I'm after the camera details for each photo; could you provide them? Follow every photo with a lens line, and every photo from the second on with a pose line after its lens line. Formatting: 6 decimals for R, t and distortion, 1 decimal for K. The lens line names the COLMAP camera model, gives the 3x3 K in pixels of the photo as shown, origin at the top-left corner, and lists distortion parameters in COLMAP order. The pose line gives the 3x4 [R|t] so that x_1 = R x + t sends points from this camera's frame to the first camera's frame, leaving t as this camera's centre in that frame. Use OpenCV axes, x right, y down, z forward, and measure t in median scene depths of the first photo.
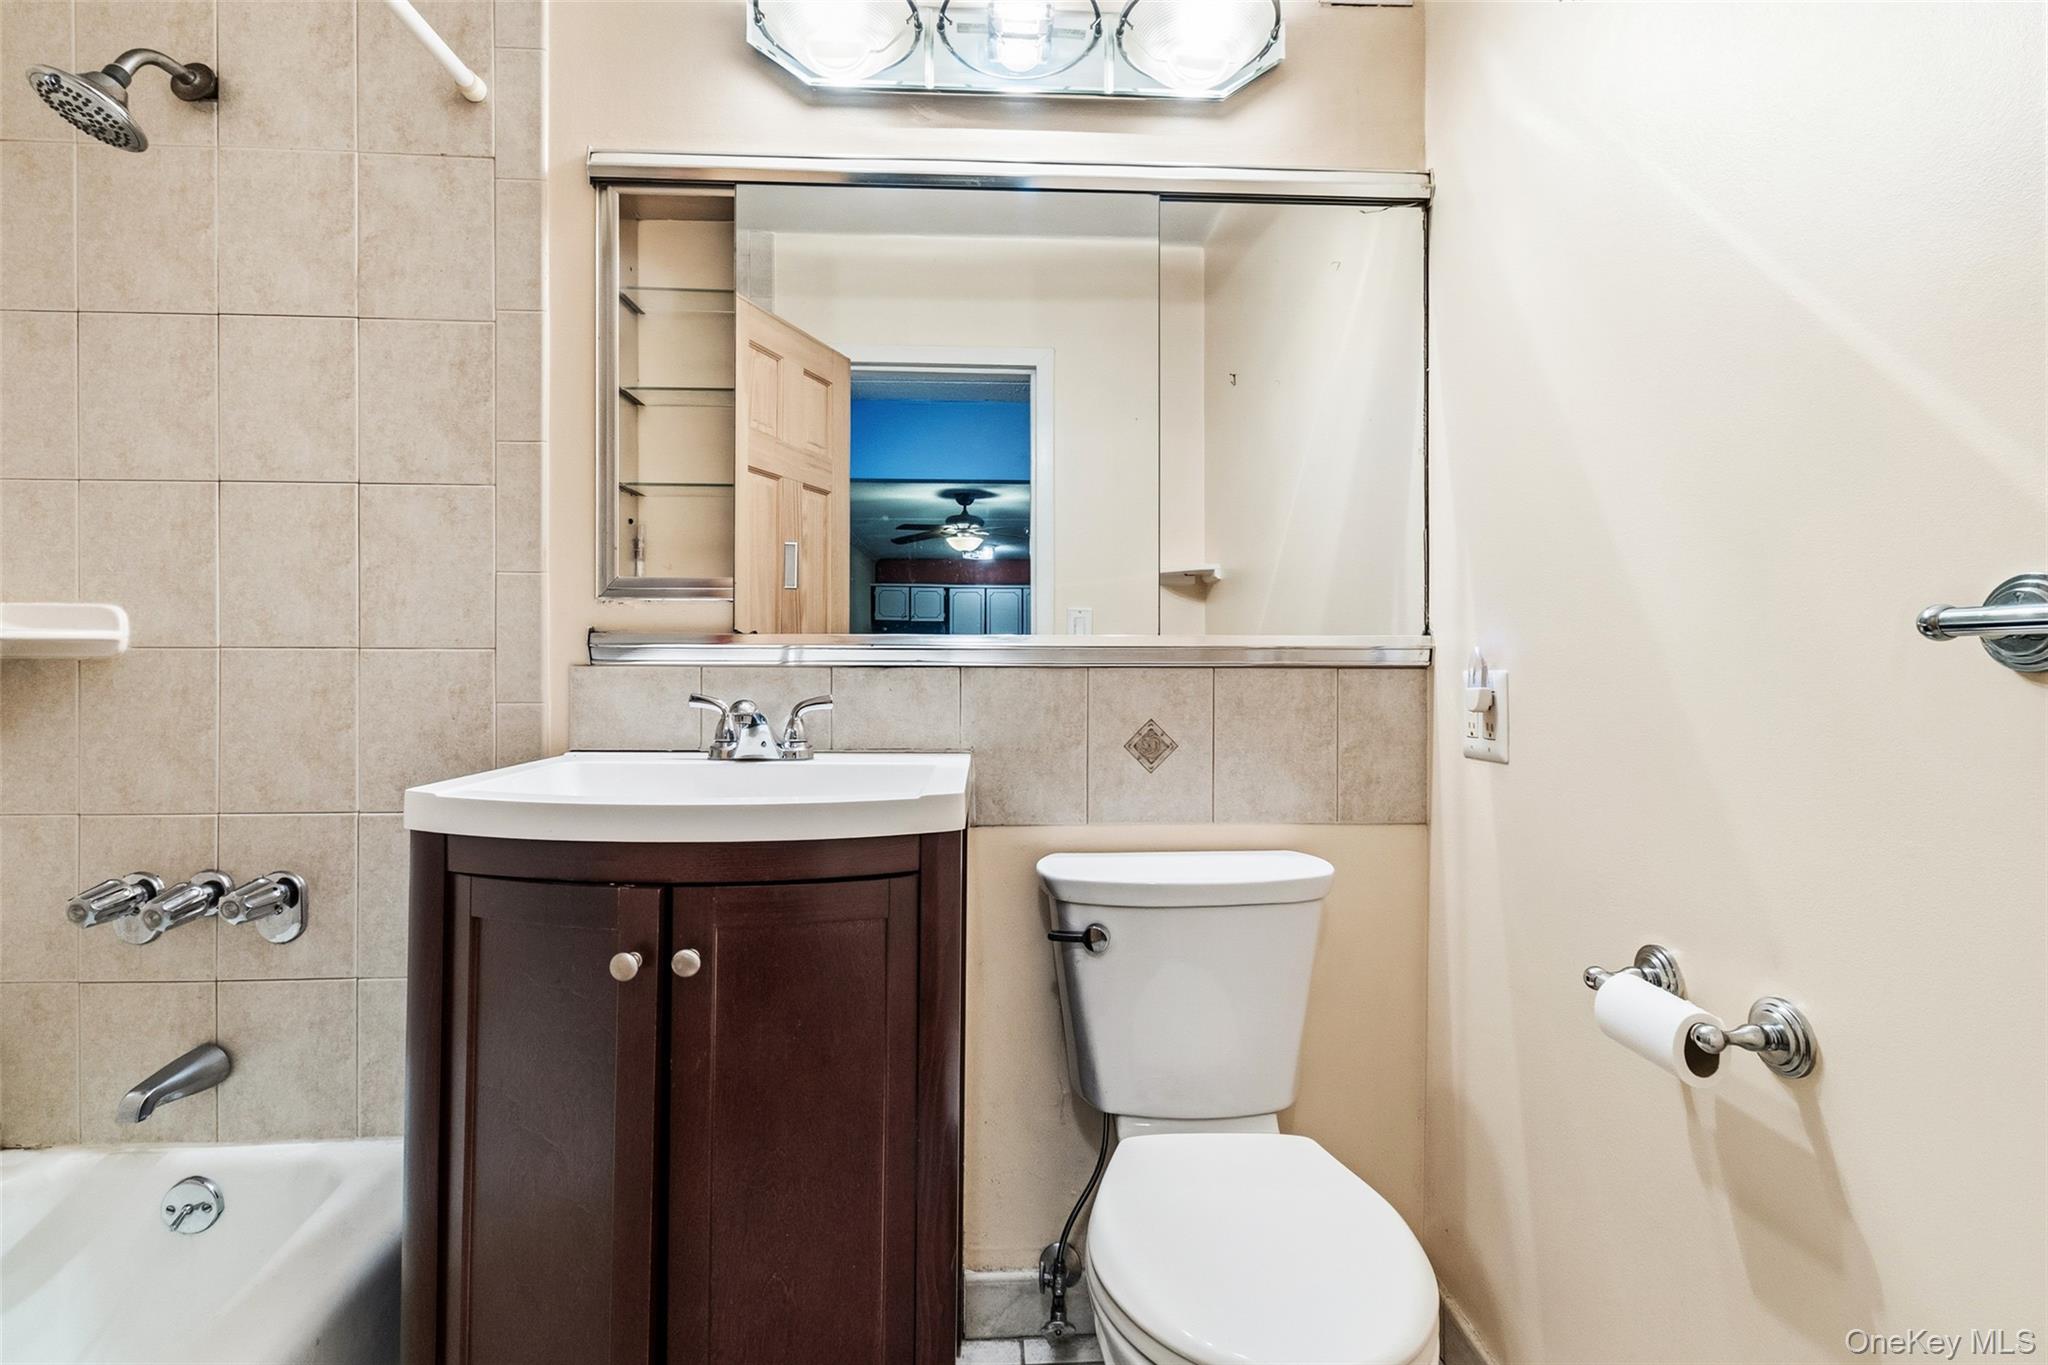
lens RADIAL K [[954.3, 0, 1030.1], [0, 954.3, 649.1], [0, 0, 1]] dist [0.003393, 0.000416]
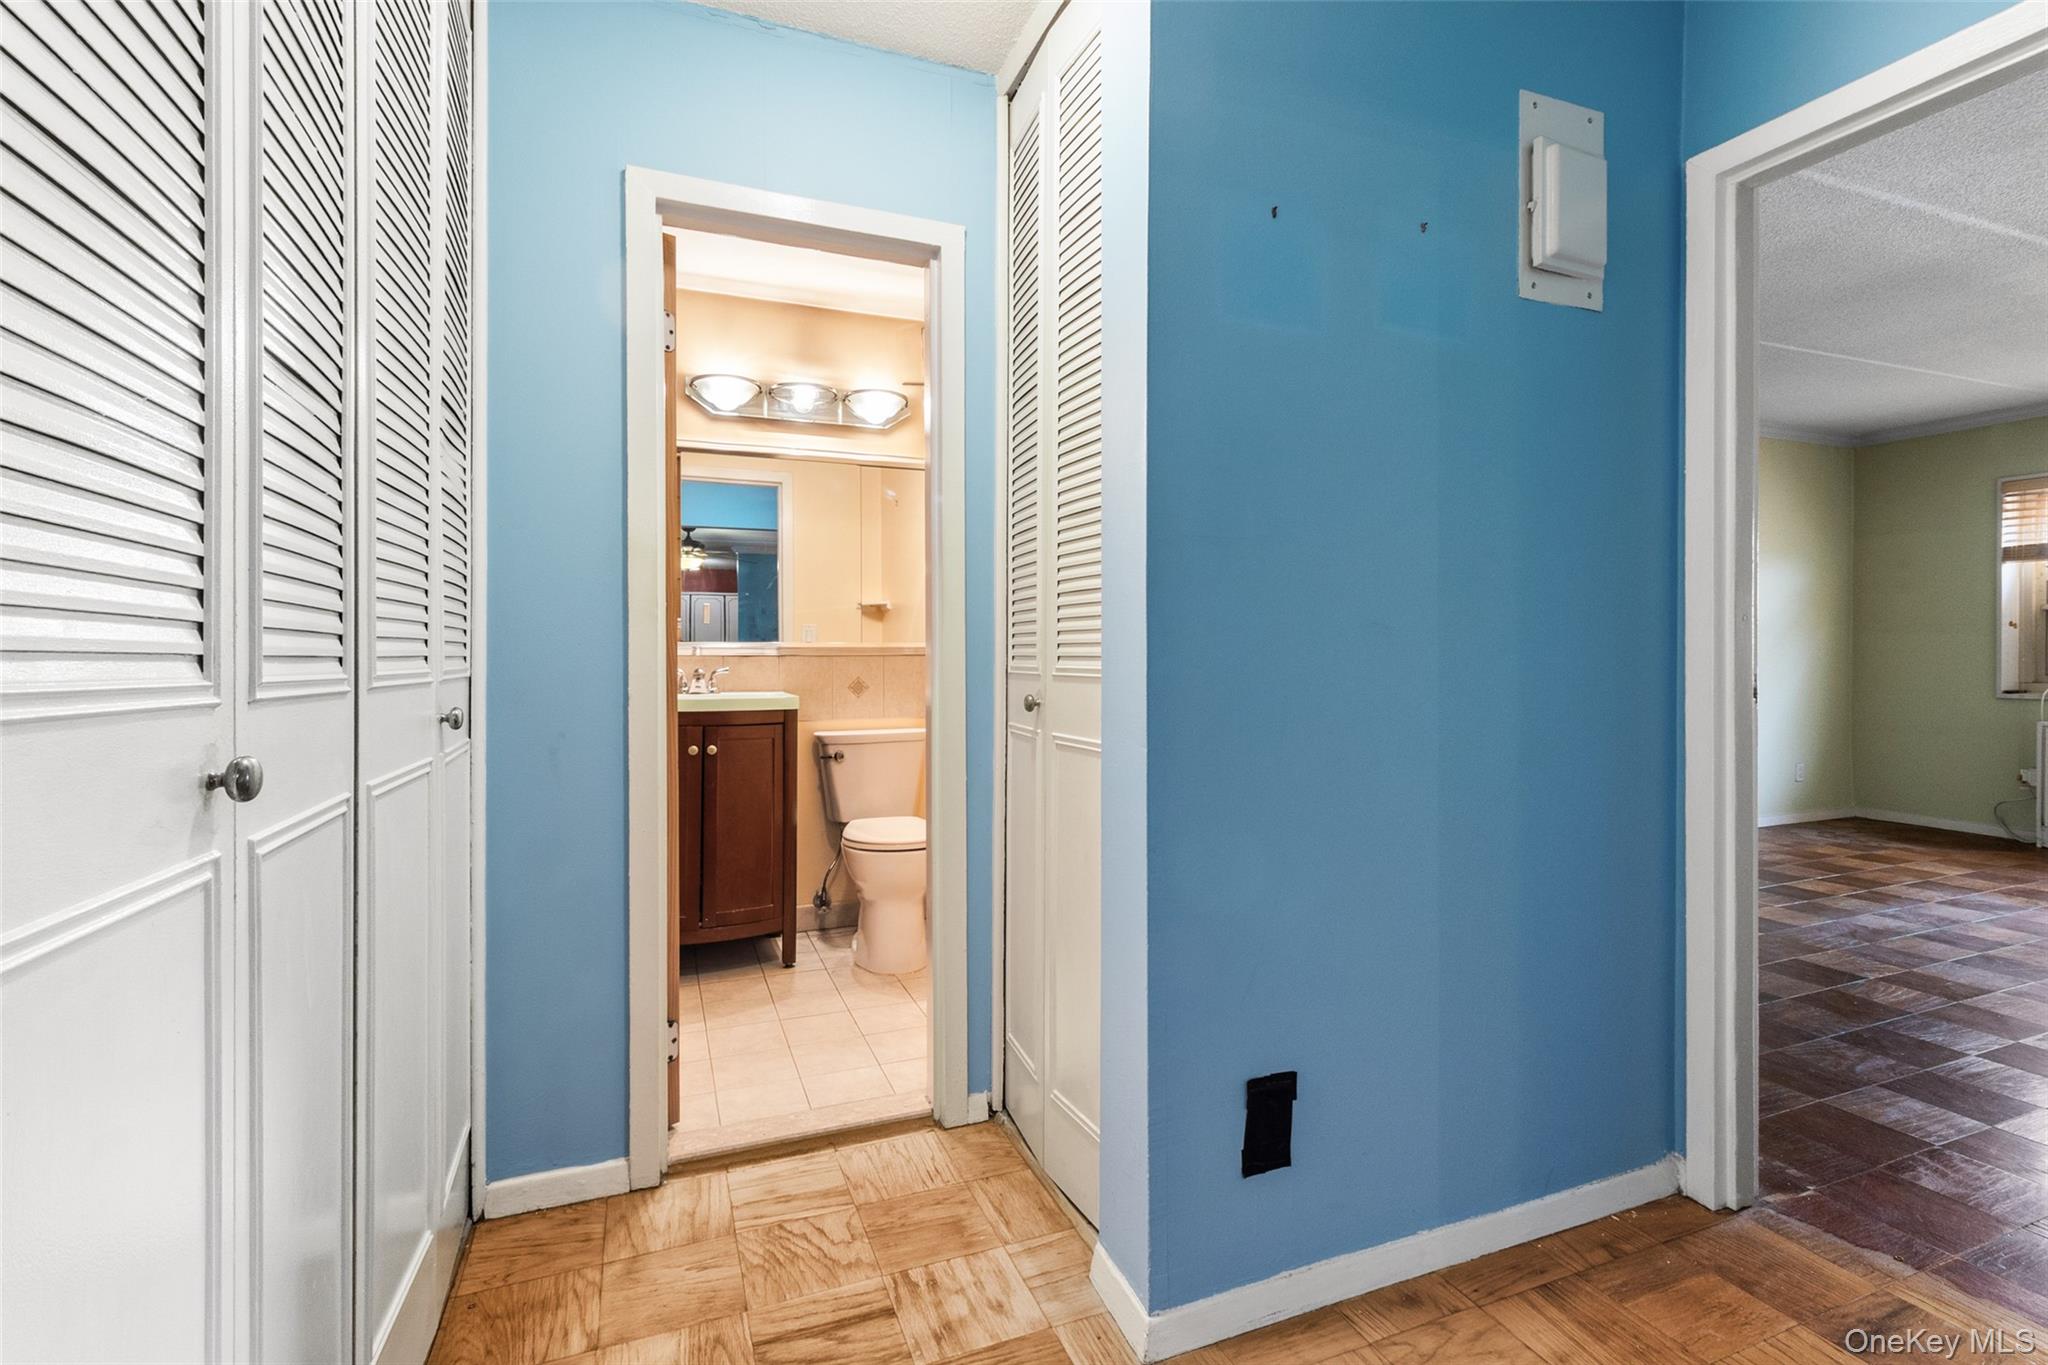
lens RADIAL K [[925.8, 0, 1034.8], [0, 925.8, 657.3], [0, 0, 1]] dist [0.001201, 0.000054]
pose [[0.943213, -0.008904, 0.332068, -0.237901], [0.005852, 0.999931, 0.010189, 0.003398], [-0.332136, -0.007667, 0.943200, -1.410805]]
